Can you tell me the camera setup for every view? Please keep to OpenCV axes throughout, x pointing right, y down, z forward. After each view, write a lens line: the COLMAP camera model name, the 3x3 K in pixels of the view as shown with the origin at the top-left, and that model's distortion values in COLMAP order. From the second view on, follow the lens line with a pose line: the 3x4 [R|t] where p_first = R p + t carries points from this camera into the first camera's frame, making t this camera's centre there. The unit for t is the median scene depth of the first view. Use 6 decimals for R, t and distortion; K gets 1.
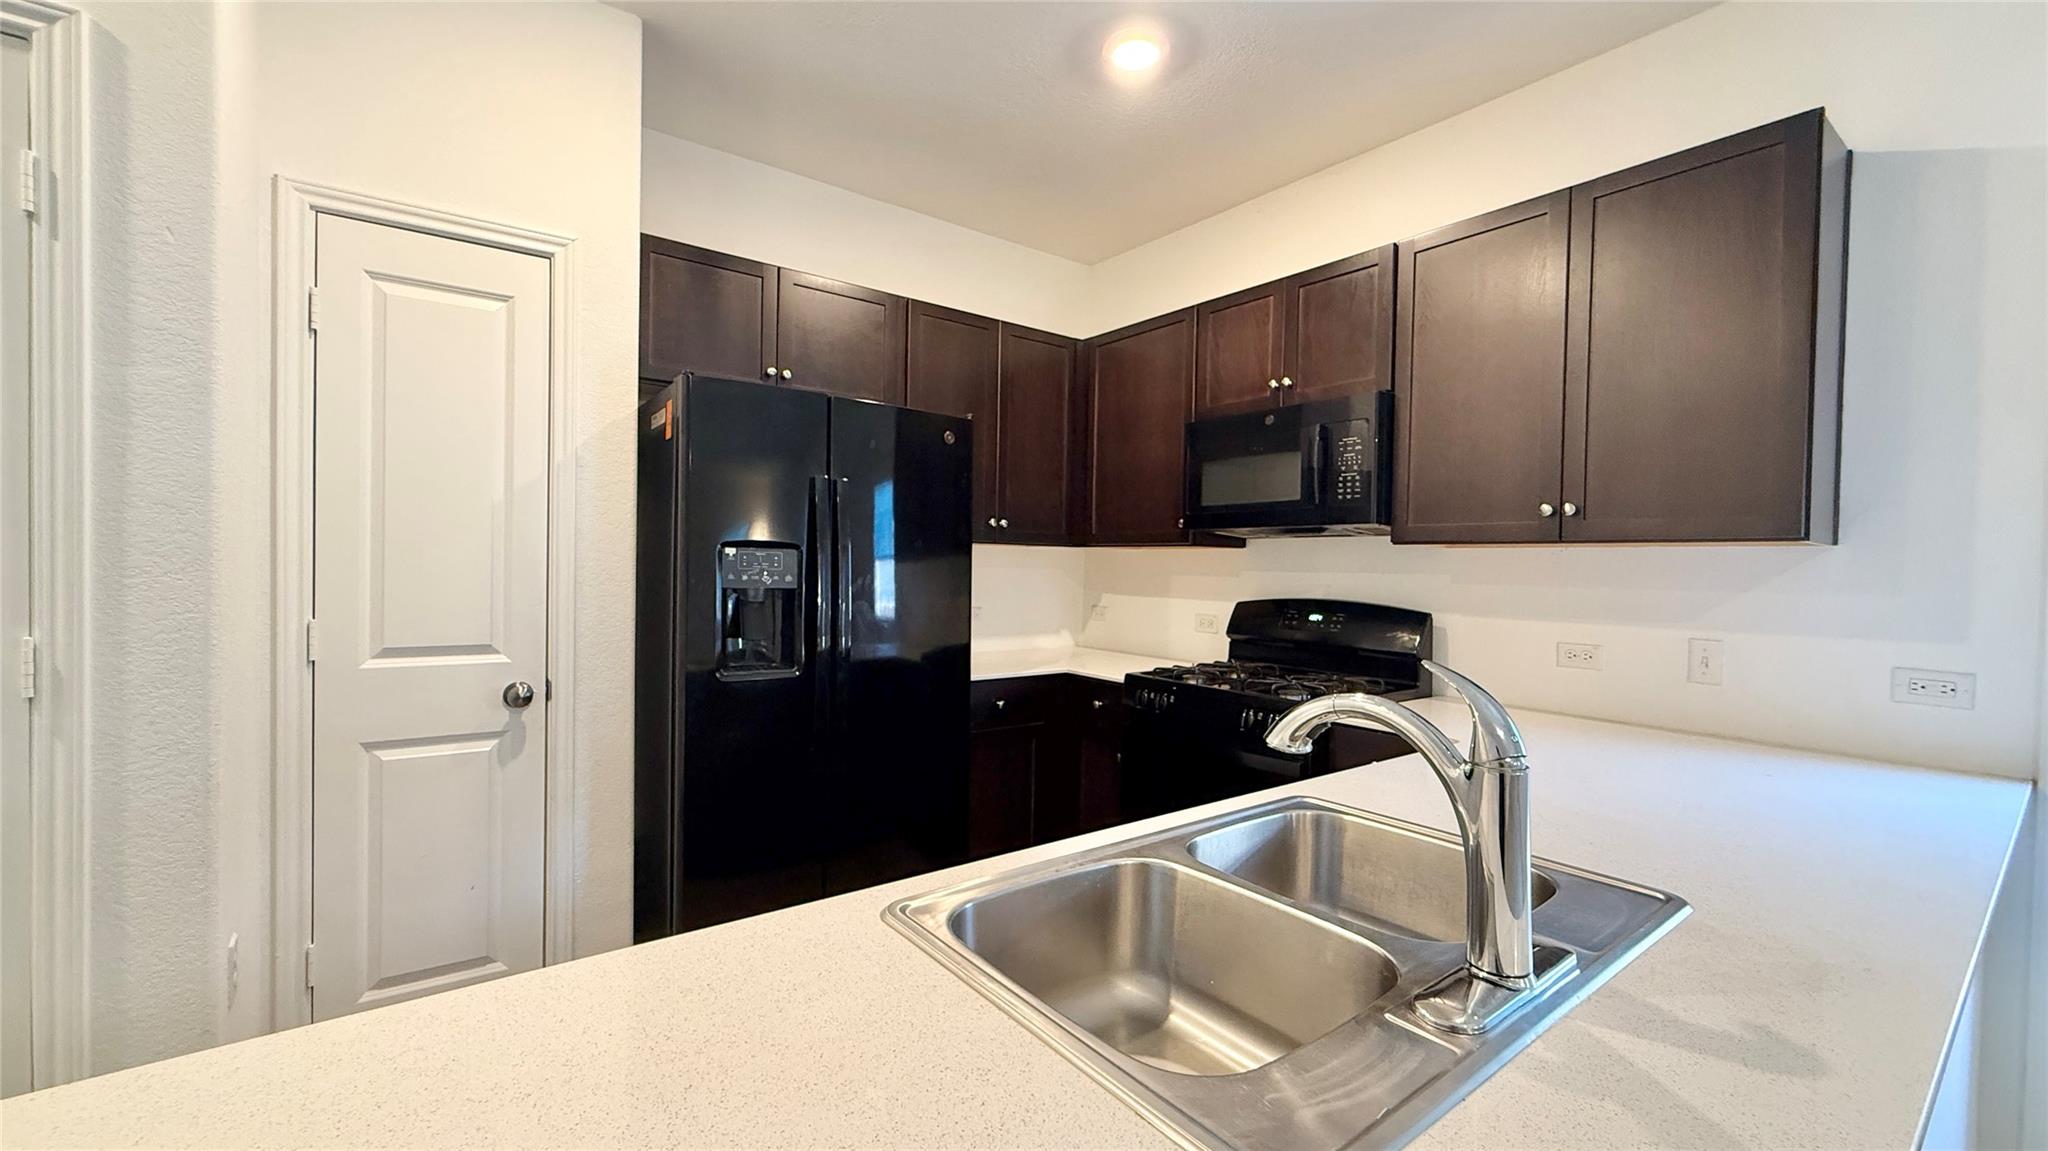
lens RADIAL K [[814.3, 0, 1024.0], [0, 814.3, 575.5], [0, 0, 1]] dist [-0.001799, -0.000442]
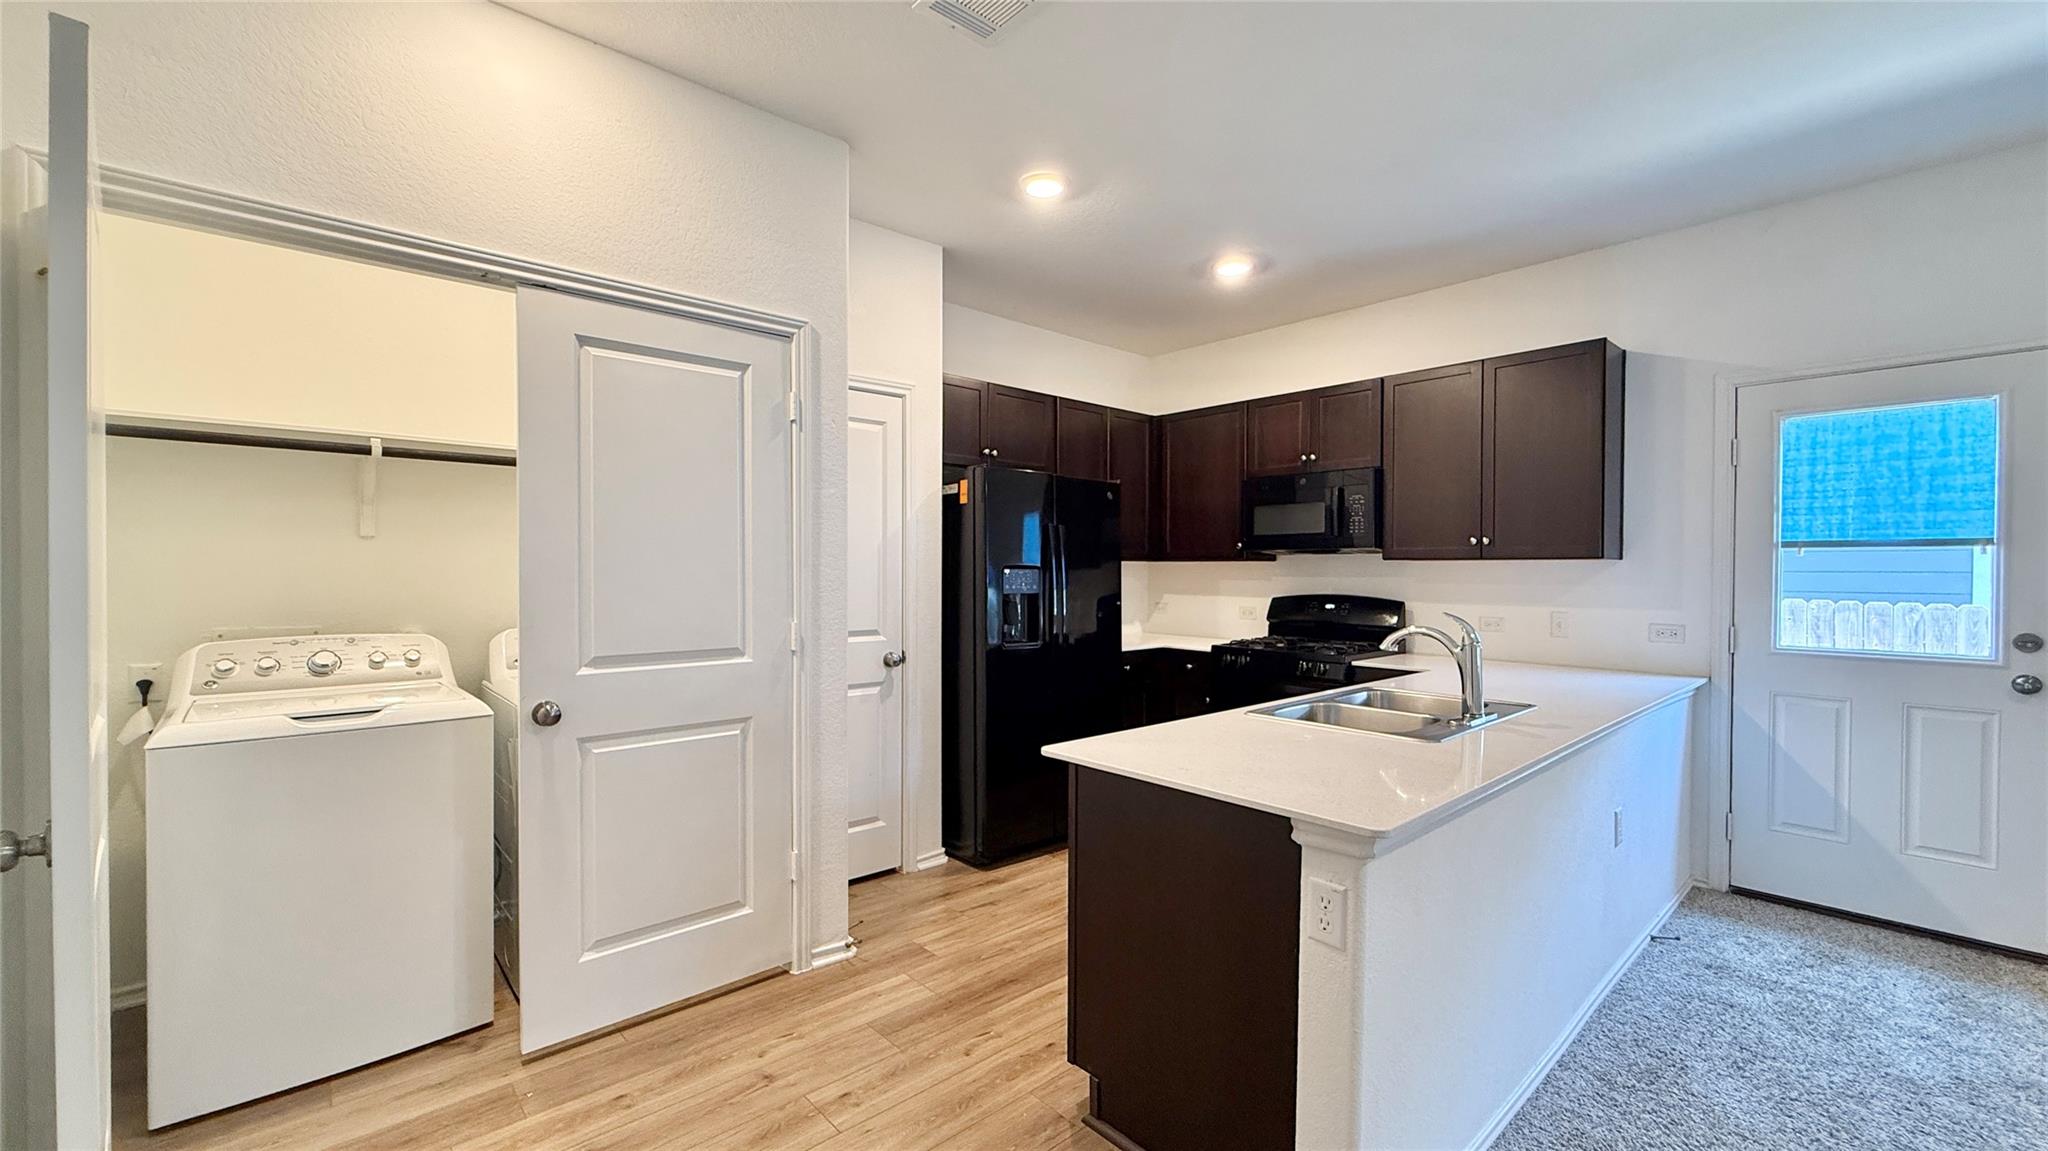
lens RADIAL K [[814.3, 0, 1024.0], [0, 814.3, 575.5], [0, 0, 1]] dist [-0.001799, -0.000442]
pose [[0.996363, -0.016021, 0.083693, -0.385943], [0.016389, 0.999859, -0.003710, -0.012280], [-0.083622, 0.005068, 0.996485, -0.546242]]
